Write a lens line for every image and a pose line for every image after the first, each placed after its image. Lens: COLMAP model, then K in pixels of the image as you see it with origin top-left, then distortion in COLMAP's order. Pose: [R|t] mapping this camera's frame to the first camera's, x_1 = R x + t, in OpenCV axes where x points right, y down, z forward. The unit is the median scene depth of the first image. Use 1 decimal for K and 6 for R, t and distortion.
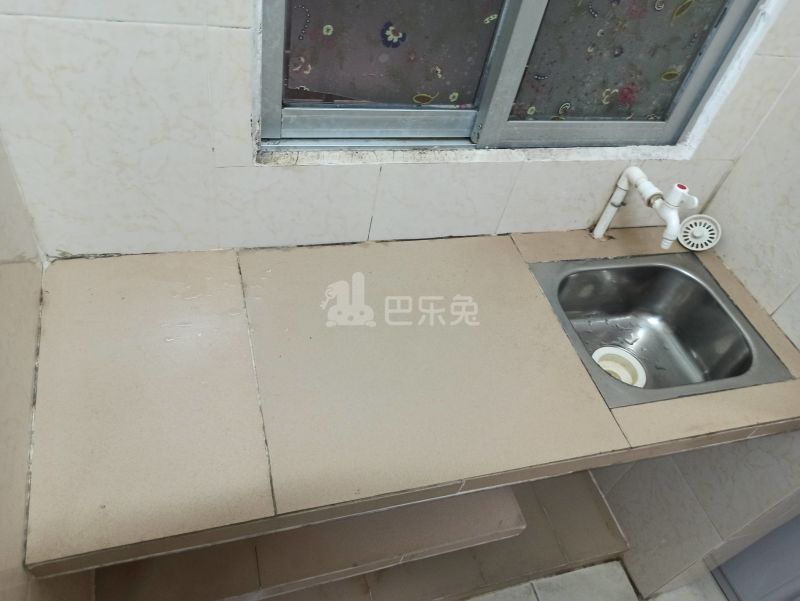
lens RADIAL K [[595.0, 0, 396.1], [0, 595.0, 295.8], [0, 0, 1]] dist [0.038624, -0.032008]
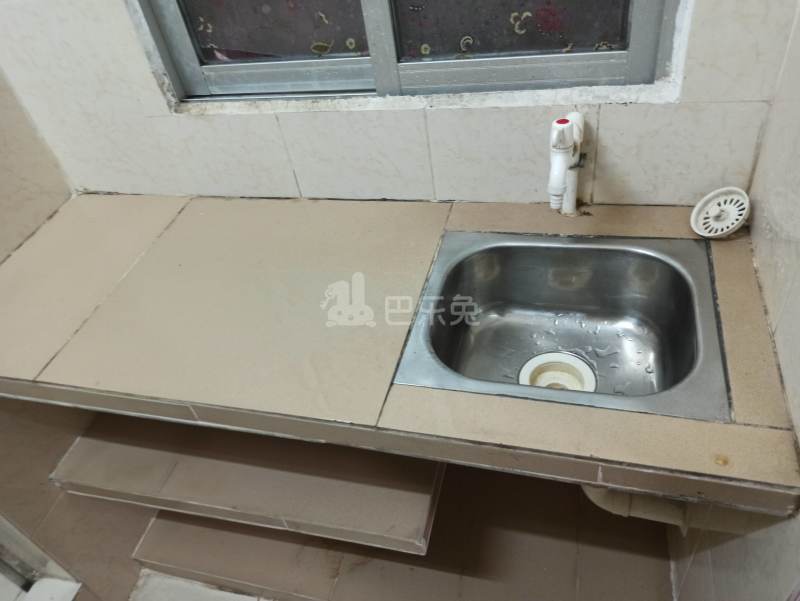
lens RADIAL K [[595.0, 0, 396.1], [0, 595.0, 295.8], [0, 0, 1]] dist [0.038624, -0.032008]
pose [[0.810481, 0.113036, -0.574754, 0.731258], [-0.163791, 0.985797, -0.037092, 0.090794], [0.562399, 0.124202, 0.817485, 0.287484]]
